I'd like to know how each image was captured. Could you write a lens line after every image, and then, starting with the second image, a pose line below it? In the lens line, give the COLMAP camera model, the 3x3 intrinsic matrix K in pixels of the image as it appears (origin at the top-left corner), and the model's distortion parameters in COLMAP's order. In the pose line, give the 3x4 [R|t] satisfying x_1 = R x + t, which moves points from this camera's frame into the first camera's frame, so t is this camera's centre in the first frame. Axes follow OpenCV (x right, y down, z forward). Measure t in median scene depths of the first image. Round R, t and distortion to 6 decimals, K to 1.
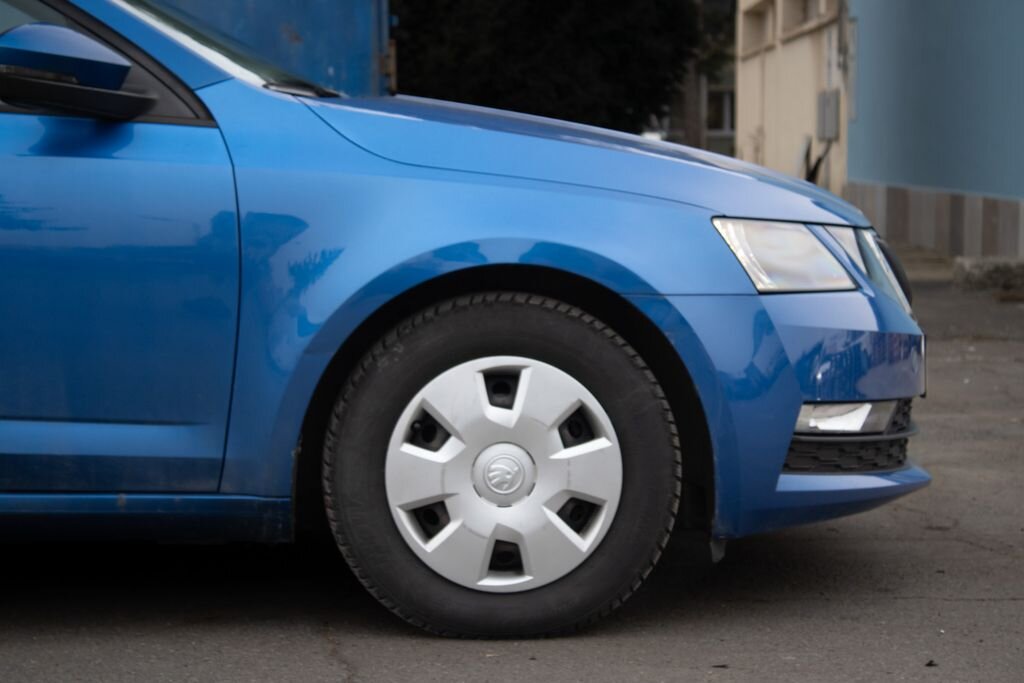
lens RADIAL K [[2525.8, 0, 512.2], [0, 2525.8, 343.3], [0, 0, 1]] dist [0.066784, 0.000000]
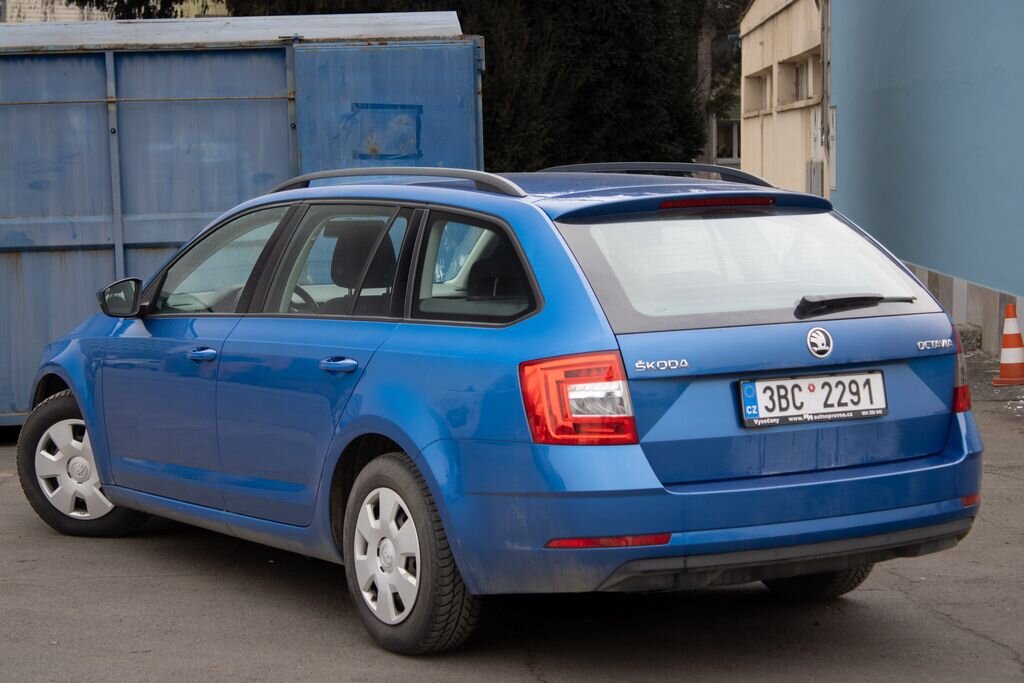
lens RADIAL K [[2404.0, 0, 515.9], [0, 2404.0, 371.6], [0, 0, 1]] dist [0.041240, 0.000000]
pose [[0.999927, -0.008748, -0.008303, -0.042148], [0.008847, 0.999890, 0.011939, -0.081315], [0.008198, -0.012012, 0.999894, -0.753364]]
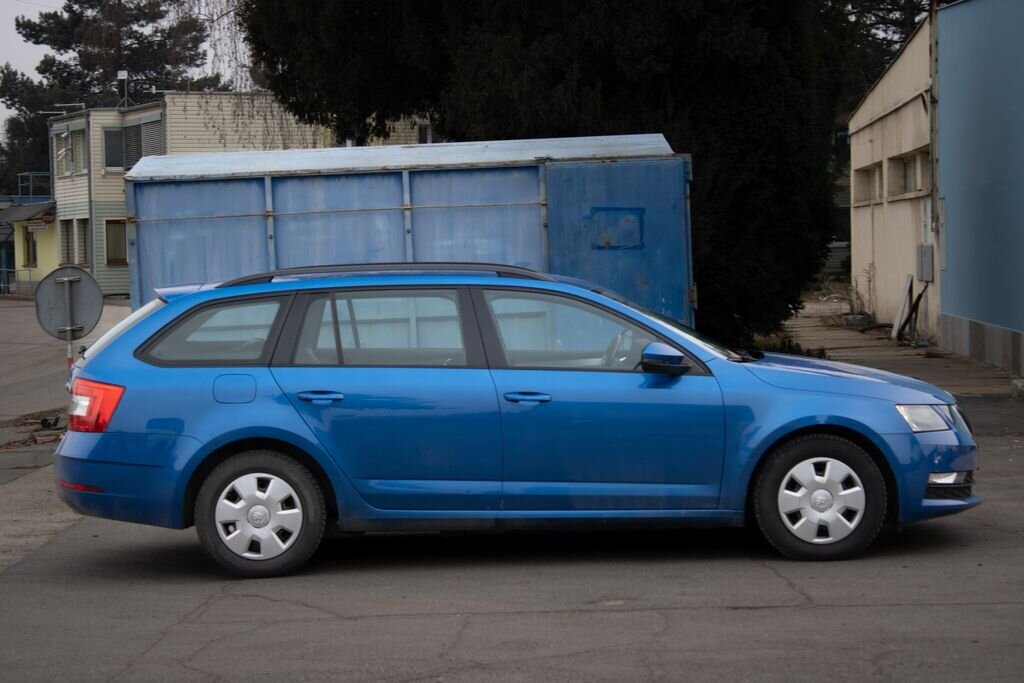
lens RADIAL K [[2344.3, 0, 512.4], [0, 2344.3, 348.4], [0, 0, 1]] dist [0.074756, 0.000000]
pose [[0.998611, -0.020569, -0.048503, -0.200325], [0.018968, 0.999267, -0.033239, -0.032960], [0.049151, 0.032273, 0.998270, -1.483996]]
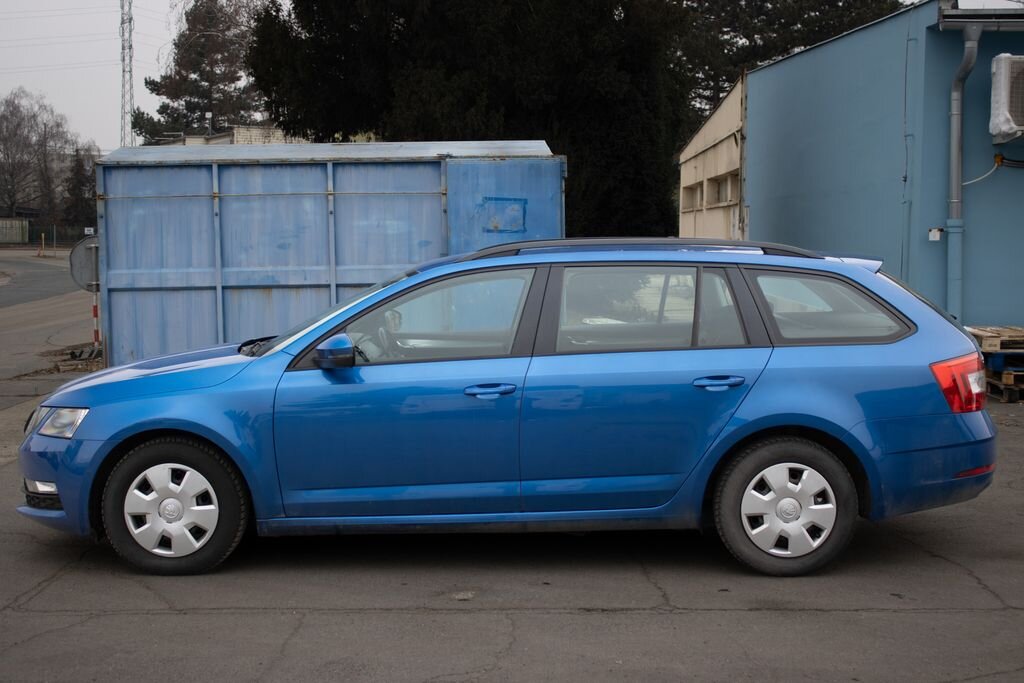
lens RADIAL K [[1422.8, 0, 504.5], [0, 1422.8, 363.3], [0, 0, 1]] dist [-0.048119, 0.000000]
pose [[0.999761, 0.008098, -0.020310, -0.155631], [-0.007824, 0.999878, 0.013534, -0.092617], [0.020417, -0.013372, 0.999702, -0.561413]]
